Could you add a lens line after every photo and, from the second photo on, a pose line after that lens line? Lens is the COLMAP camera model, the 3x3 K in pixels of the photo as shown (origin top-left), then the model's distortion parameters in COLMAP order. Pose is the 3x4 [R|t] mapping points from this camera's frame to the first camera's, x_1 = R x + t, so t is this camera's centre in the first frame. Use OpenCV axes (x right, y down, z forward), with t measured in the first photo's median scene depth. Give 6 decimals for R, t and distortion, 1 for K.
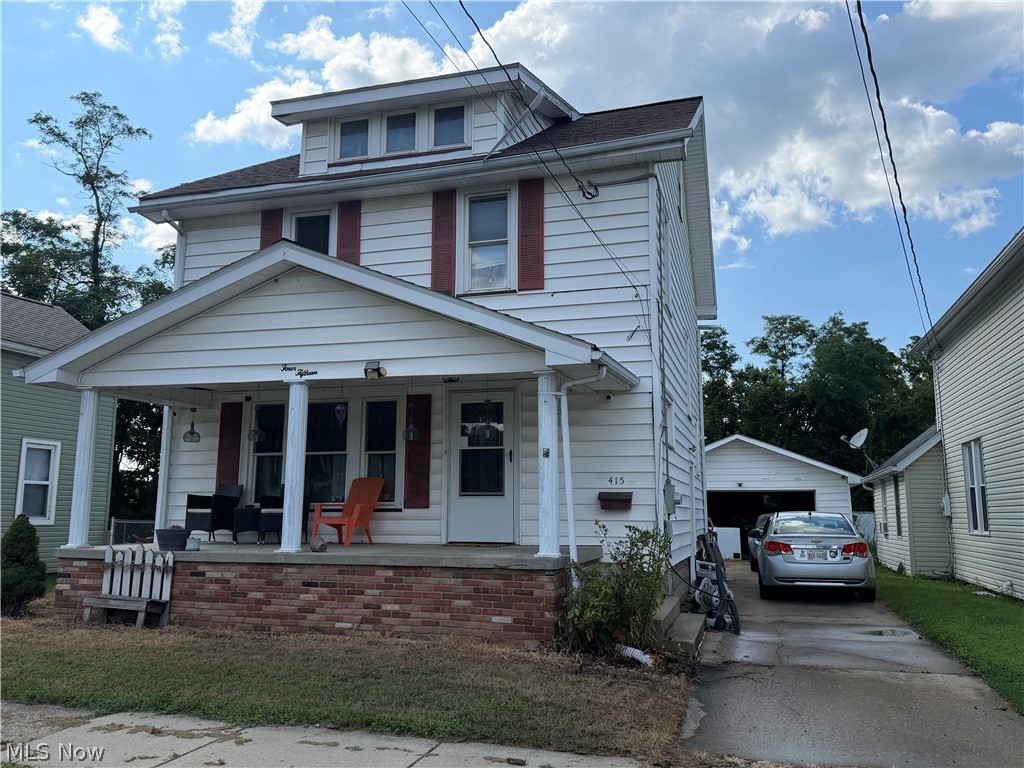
lens RADIAL K [[833.5, 0, 512.2], [0, 833.5, 358.5], [0, 0, 1]] dist [0.124912, -0.233754]
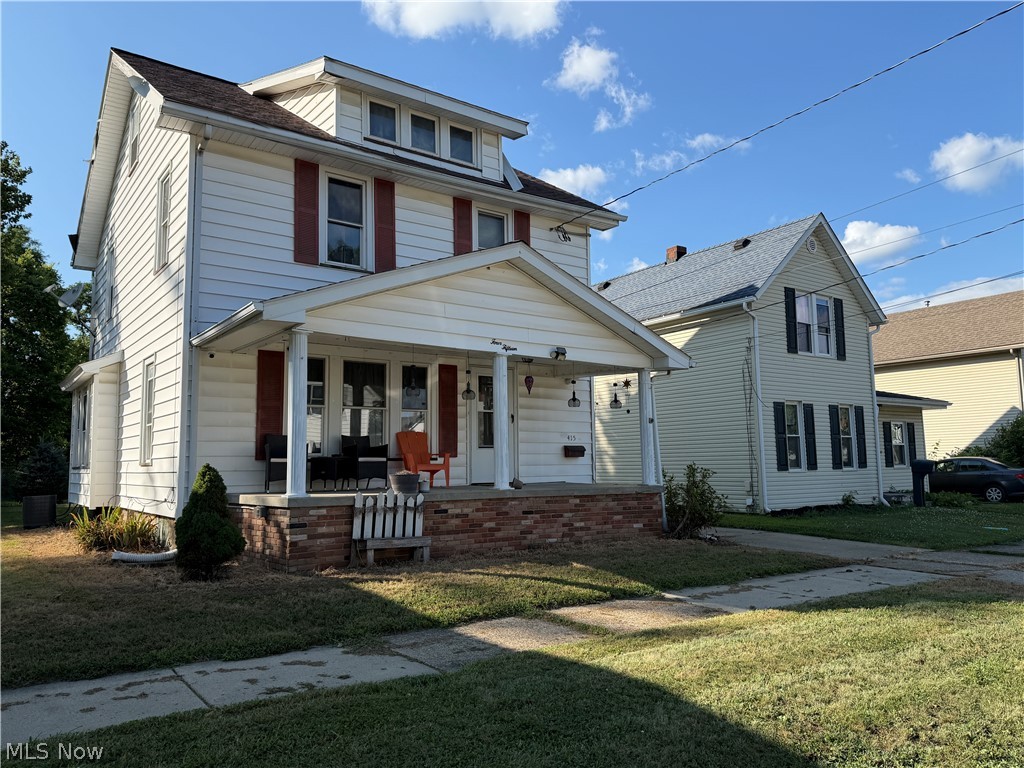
lens RADIAL K [[738.5, 0, 512.0], [0, 738.5, 384.0], [0, 0, 1]] dist [0.143865, -0.000174]
pose [[0.606121, 0.074059, 0.791917, -1.109254], [-0.131441, 0.991293, 0.007899, 0.060763], [-0.784436, -0.108878, 0.610578, 0.320542]]
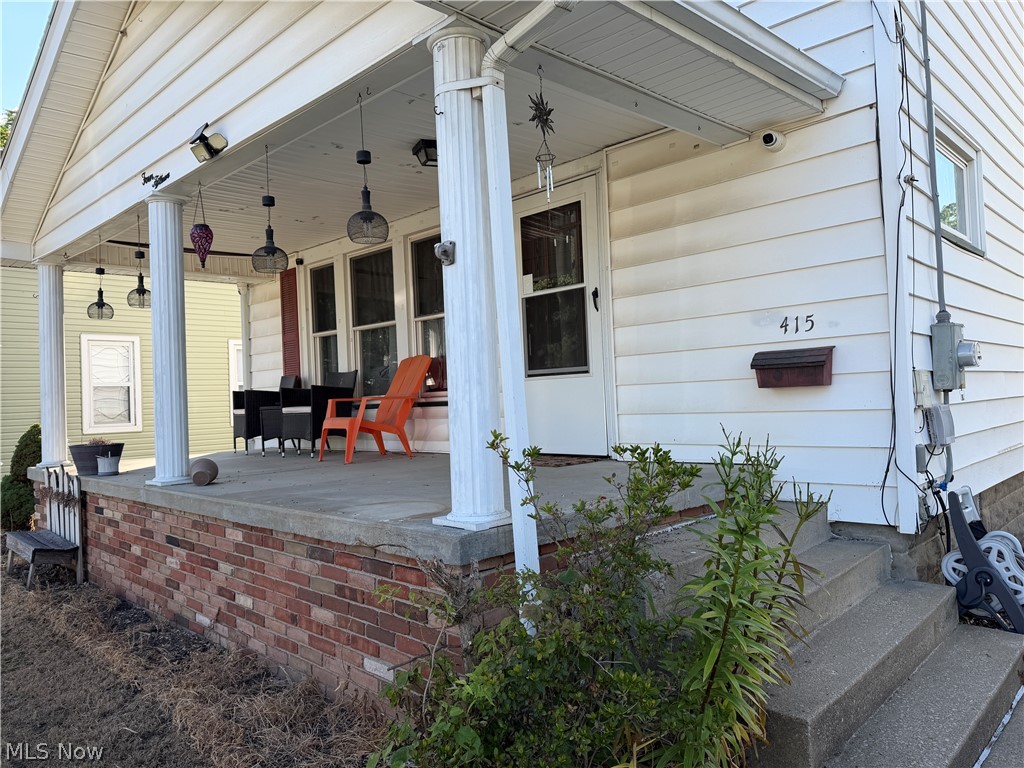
lens RADIAL K [[721.3, 0, 505.8], [0, 721.3, 382.6], [0, 0, 1]] dist [0.044124, -0.001618]
pose [[0.881626, -0.049752, -0.469318, 0.188347], [0.127250, 0.982658, 0.134871, 0.116131], [0.454469, -0.178627, 0.872668, 0.648961]]
